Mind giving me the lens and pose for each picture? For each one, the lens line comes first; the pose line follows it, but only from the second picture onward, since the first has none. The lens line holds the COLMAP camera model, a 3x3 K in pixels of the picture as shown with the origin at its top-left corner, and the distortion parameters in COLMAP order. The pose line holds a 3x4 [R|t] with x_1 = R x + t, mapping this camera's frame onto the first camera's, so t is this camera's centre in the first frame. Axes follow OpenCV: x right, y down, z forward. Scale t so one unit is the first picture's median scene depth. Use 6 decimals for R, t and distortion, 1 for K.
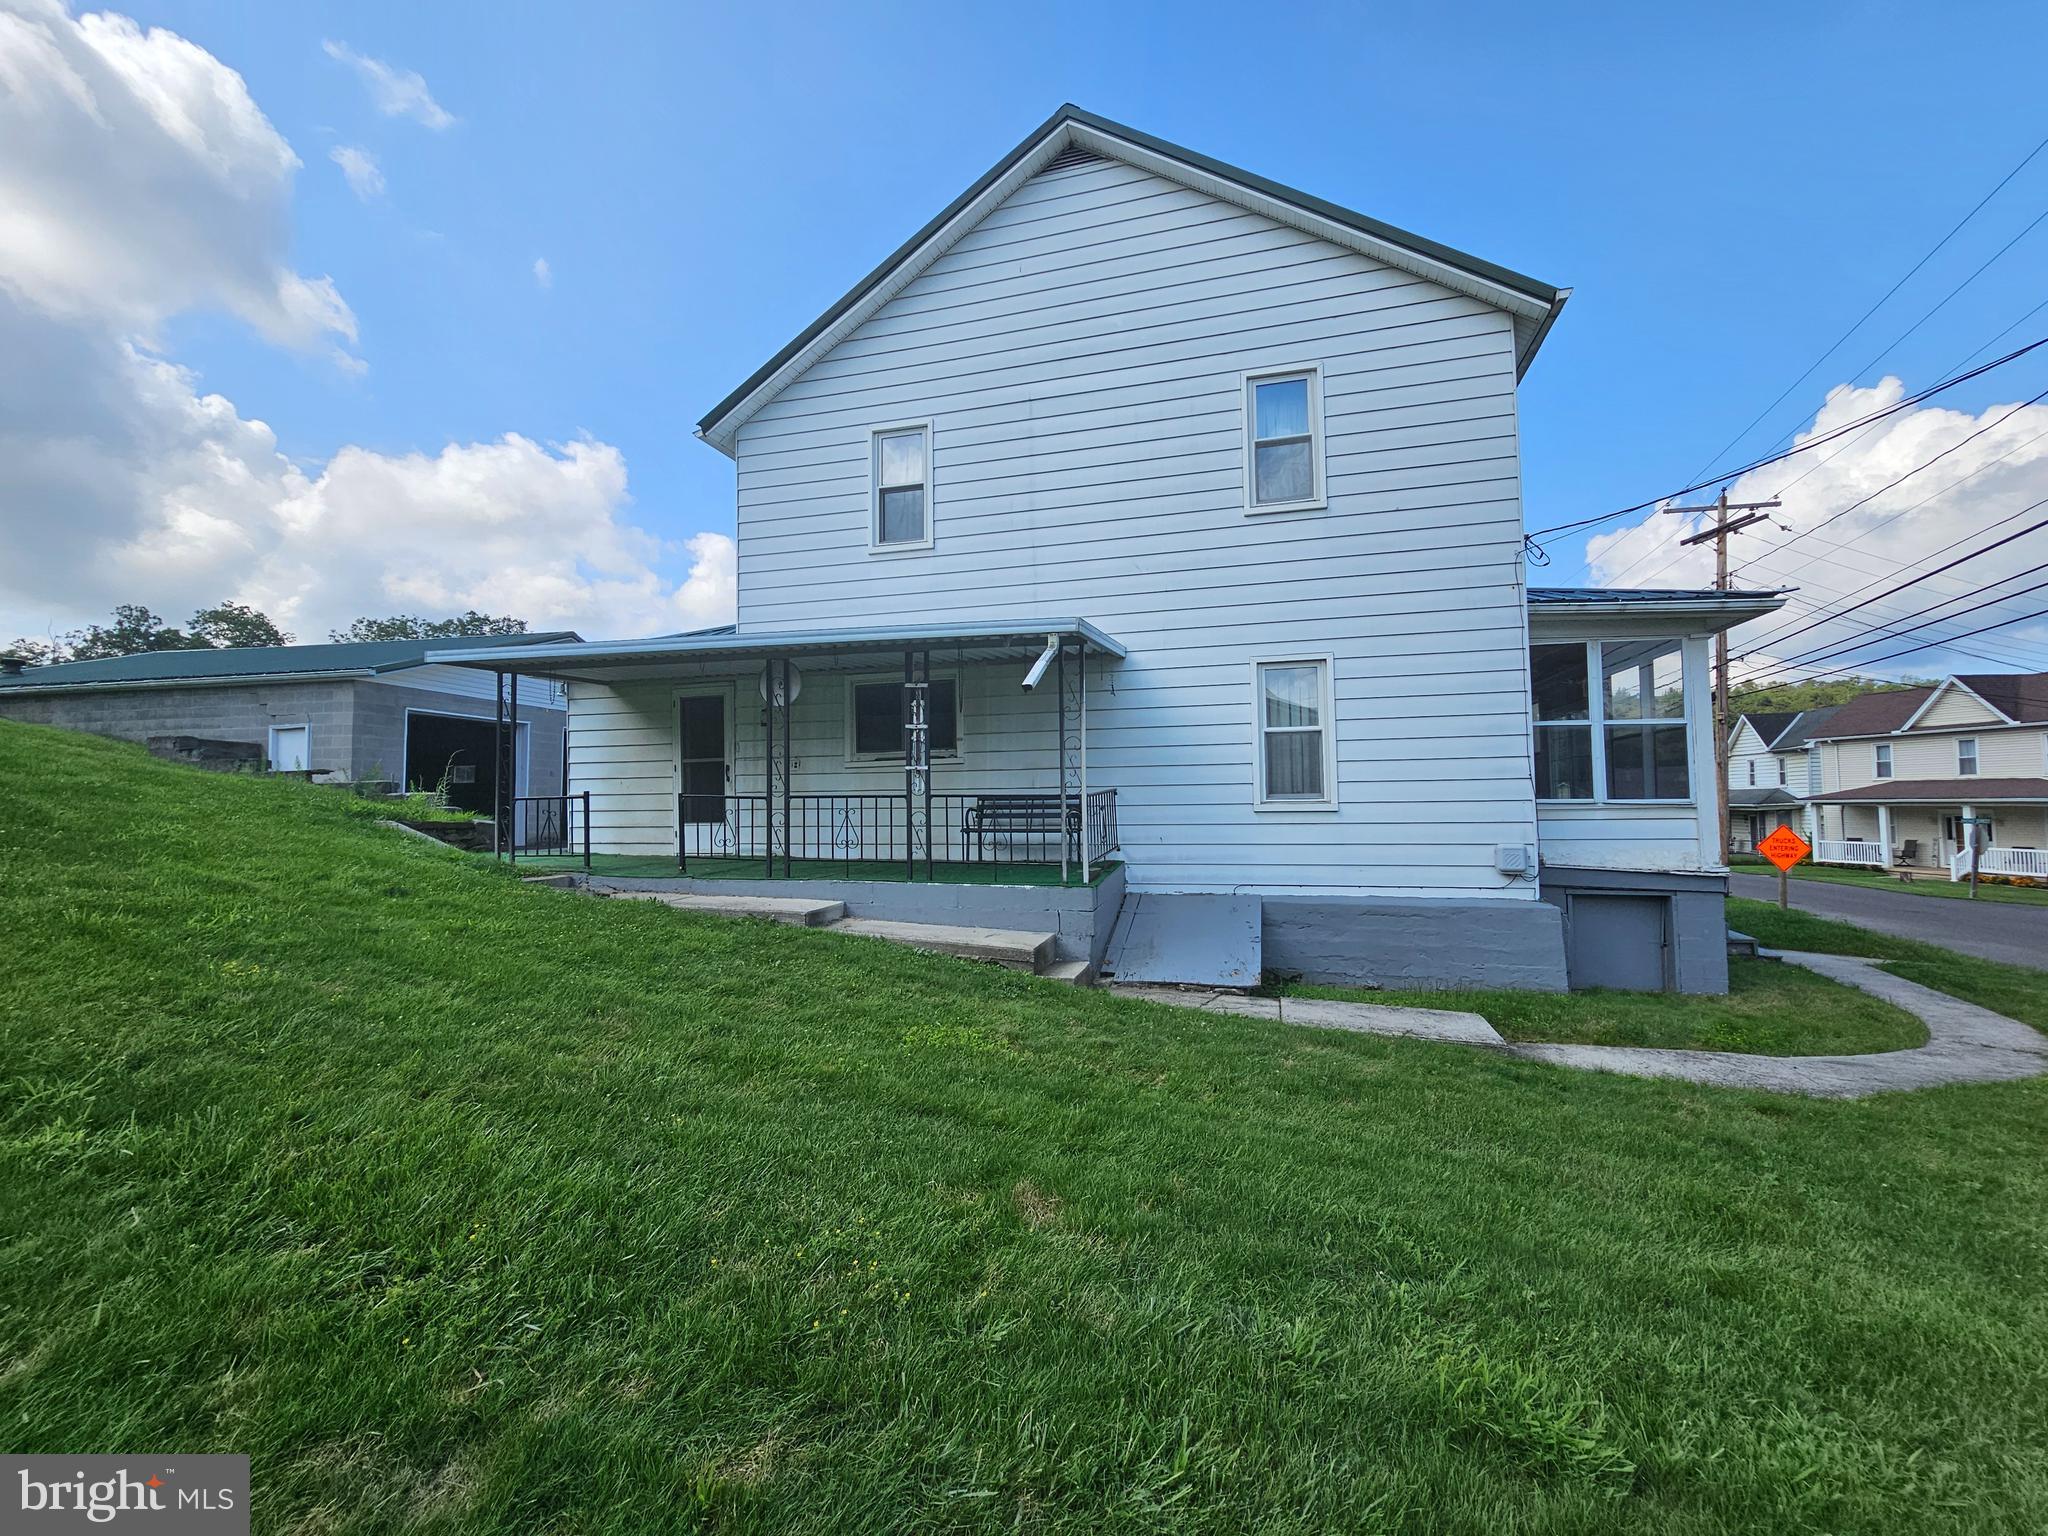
lens RADIAL K [[839.5, 0, 1048.2], [0, 839.5, 765.4], [0, 0, 1]] dist [-0.001560, 0.000385]
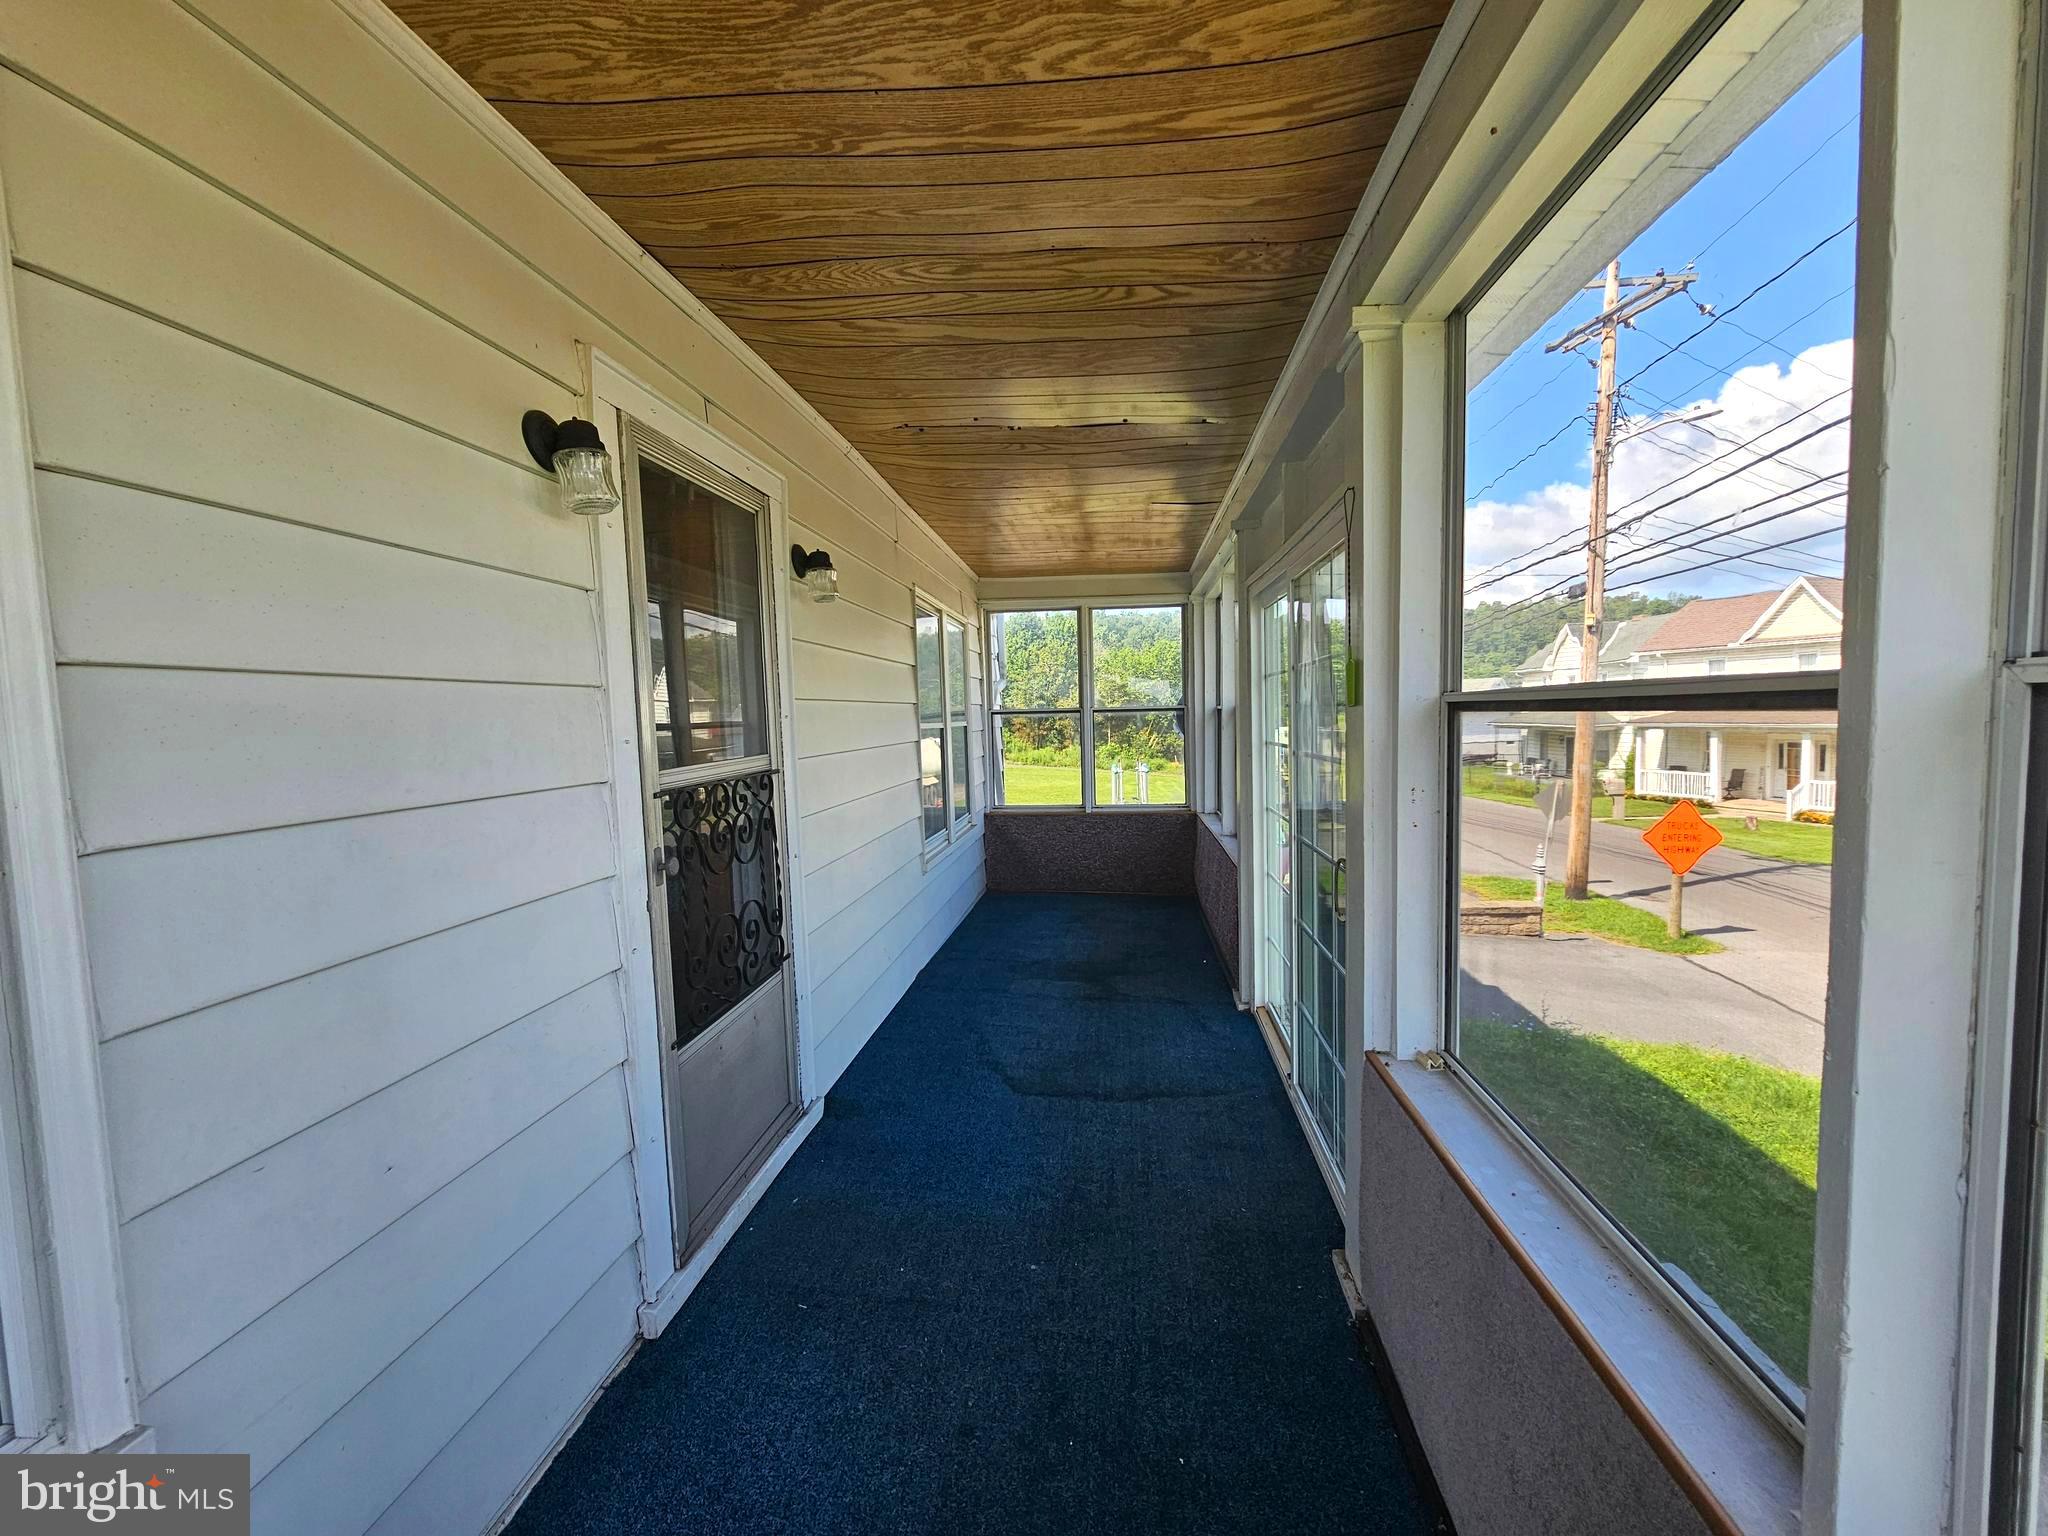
lens RADIAL K [[838.8, 0, 1041.8], [0, 838.8, 765.8], [0, 0, 1]] dist [-0.002115, 0.000699]
pose [[0.986432, -0.014101, 0.163561, 0.138898], [-0.004744, 0.993440, 0.114259, -0.008634], [-0.164099, -0.113485, 0.979894, 0.214032]]
